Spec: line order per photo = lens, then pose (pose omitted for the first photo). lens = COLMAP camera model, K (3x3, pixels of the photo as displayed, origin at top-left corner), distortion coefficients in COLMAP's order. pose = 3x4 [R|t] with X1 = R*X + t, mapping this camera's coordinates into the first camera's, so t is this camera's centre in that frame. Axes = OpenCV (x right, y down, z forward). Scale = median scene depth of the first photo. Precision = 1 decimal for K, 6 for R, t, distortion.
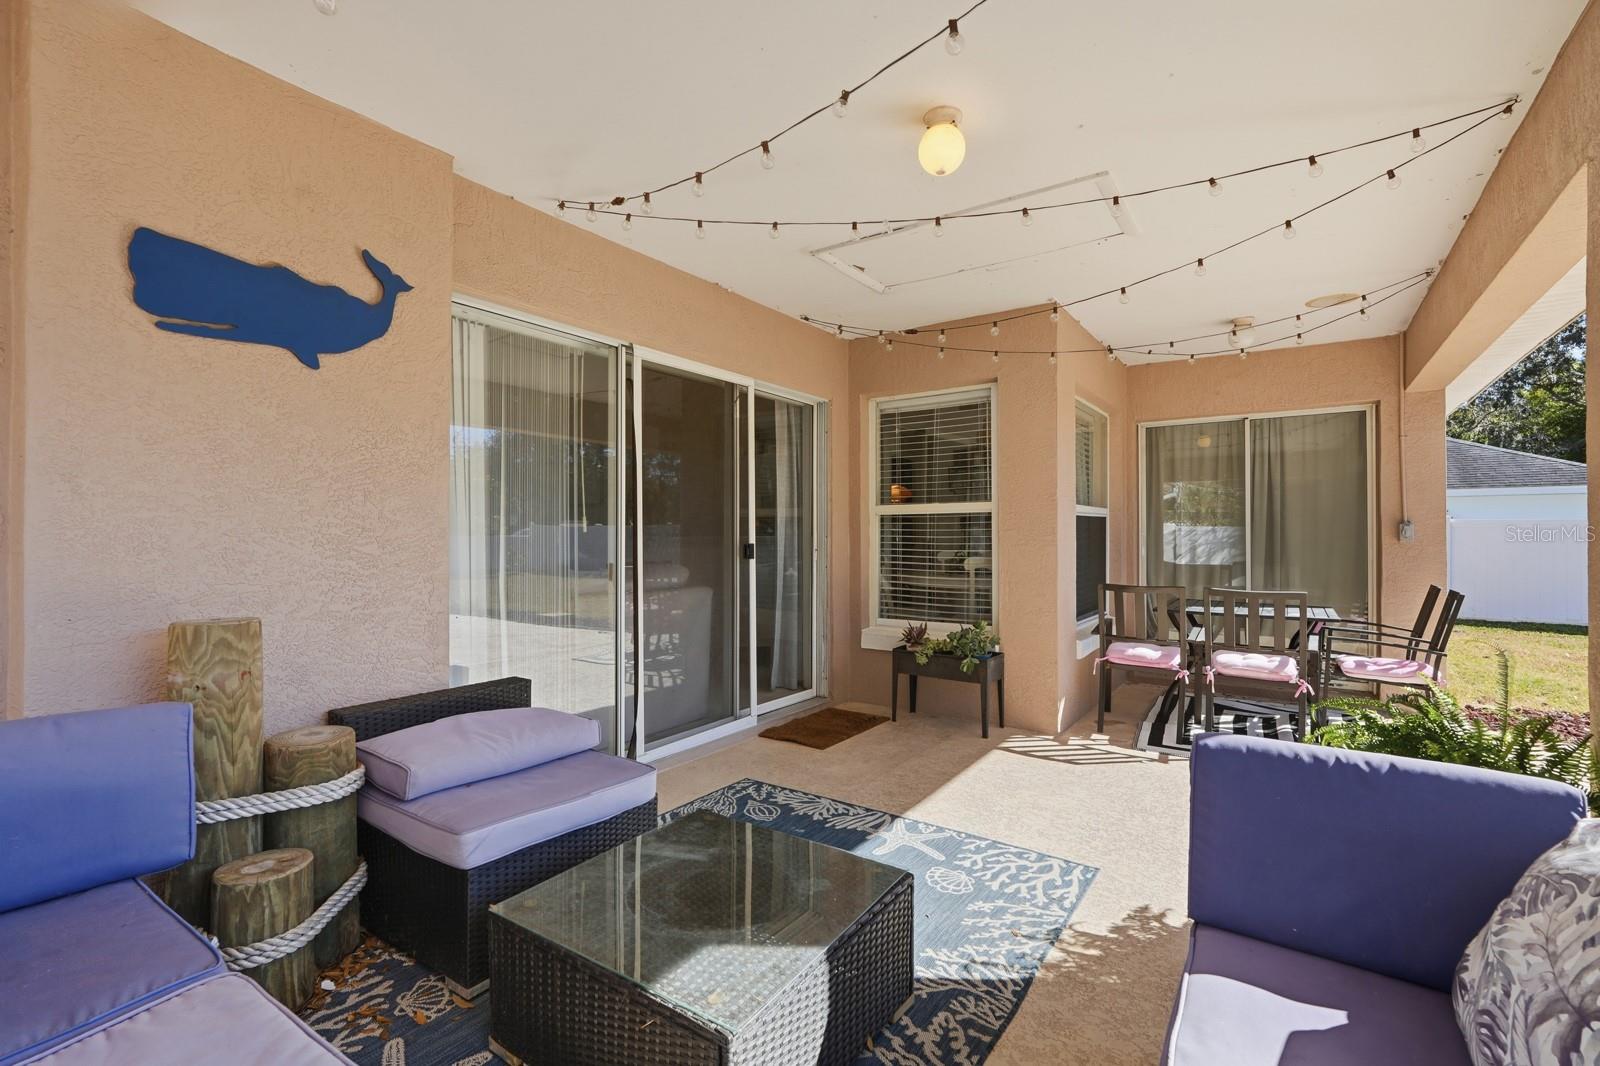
lens RADIAL K [[726.2, 0, 800.0], [0, 726.2, 533.0], [0, 0, 1]] dist [-0.003014, -0.000268]
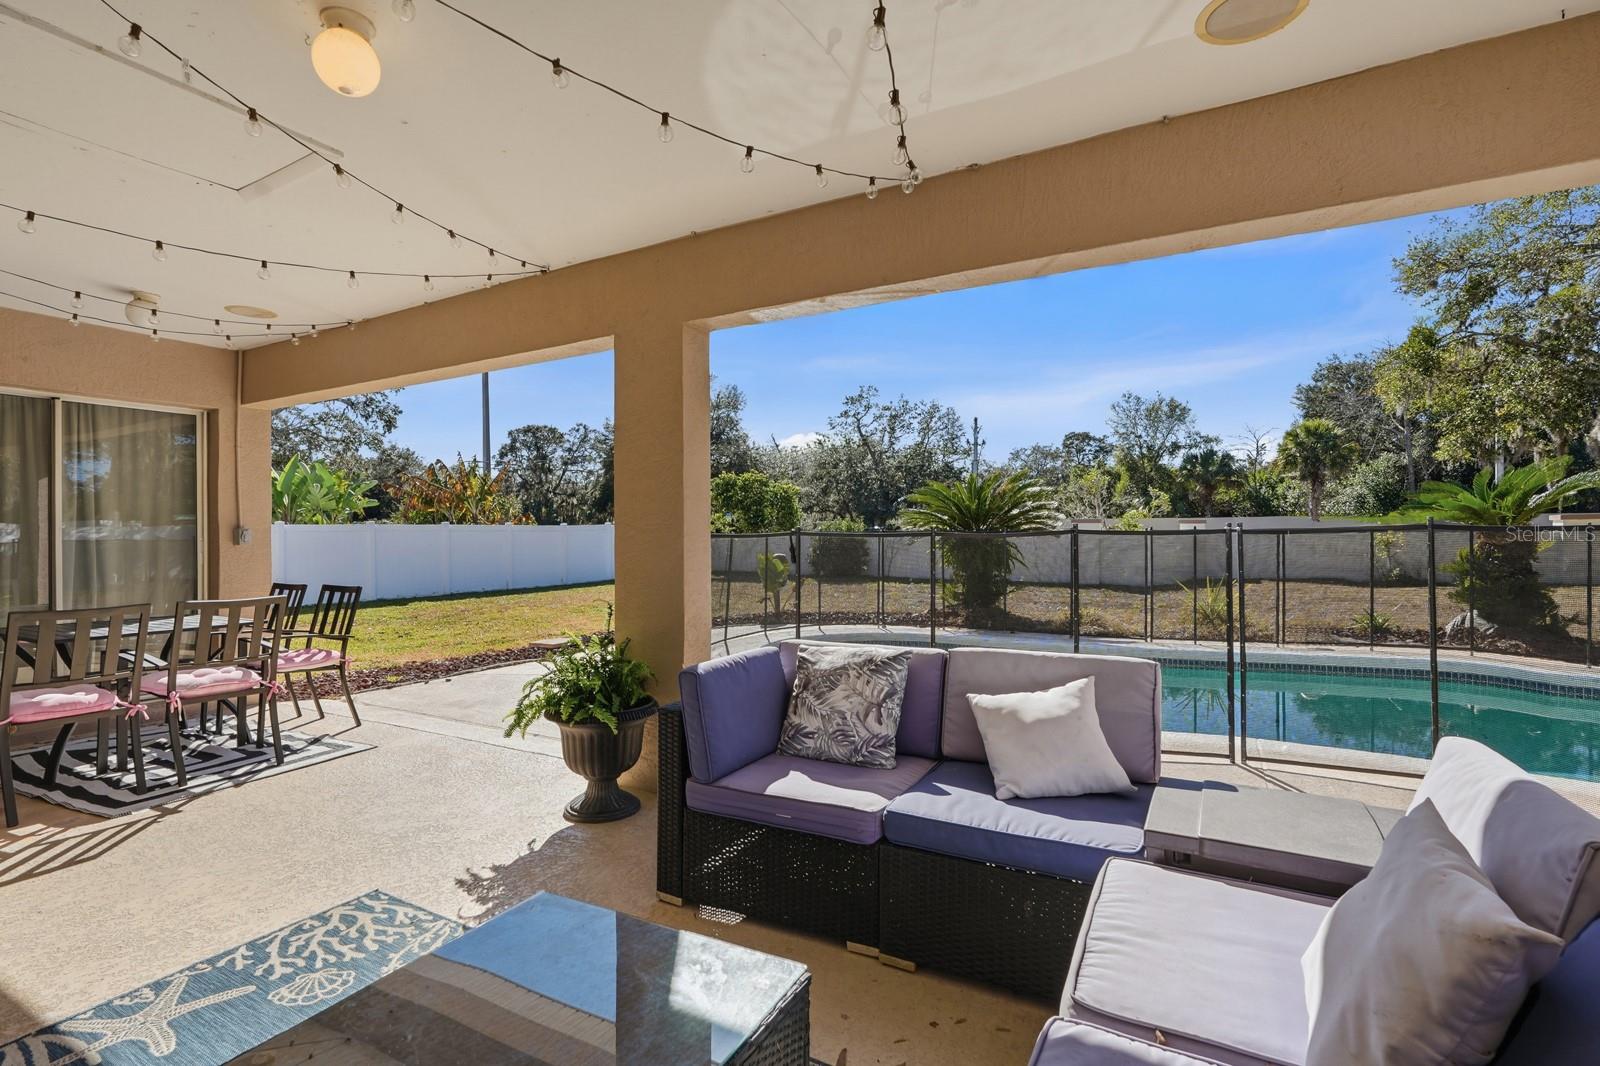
lens RADIAL K [[743.7, 0, 788.7], [0, 743.7, 530.6], [0, 0, 1]] dist [-0.017076, 0.008464]
pose [[-0.088603, 0.000367, 0.996067, -0.561309], [0.006842, 0.999977, 0.000240, -0.007479], [-0.996043, 0.006836, -0.088604, 0.498673]]
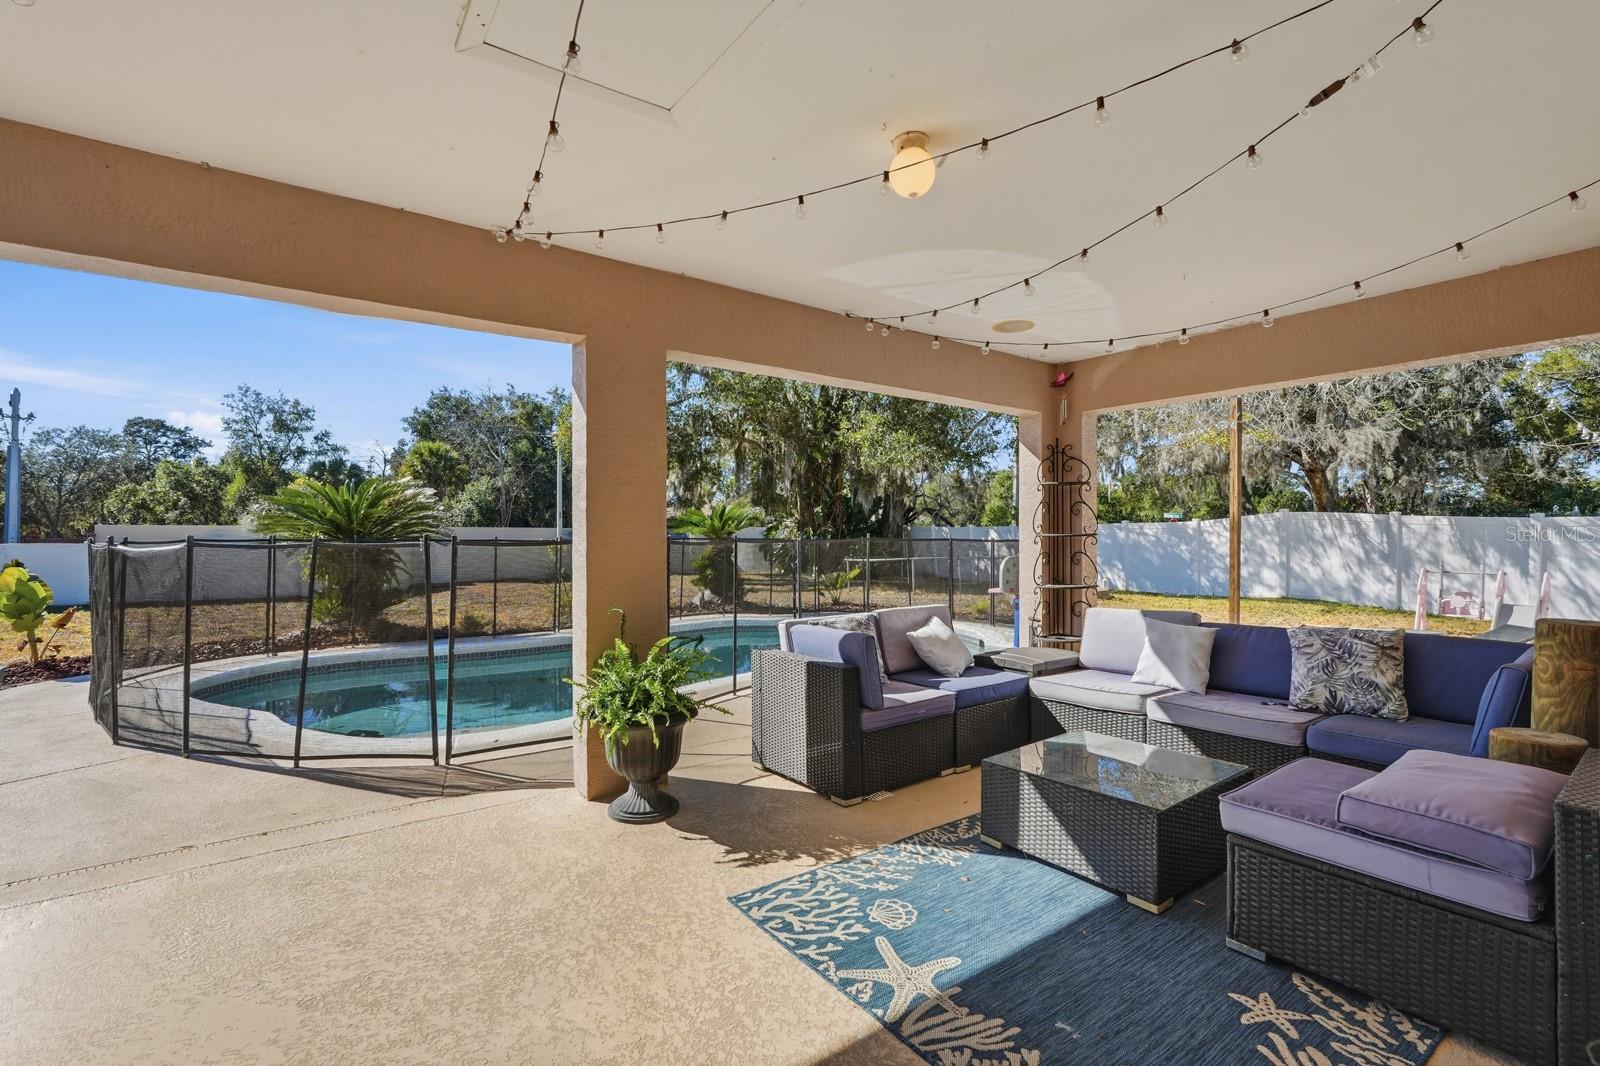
lens RADIAL K [[743.7, 0, 788.7], [0, 743.7, 530.6], [0, 0, 1]] dist [-0.017076, 0.008464]
pose [[-0.944953, 0.002201, 0.327199, 0.014796], [-0.000223, 0.999973, -0.007371, -0.012070], [-0.327206, -0.007038, -0.944927, 1.750134]]
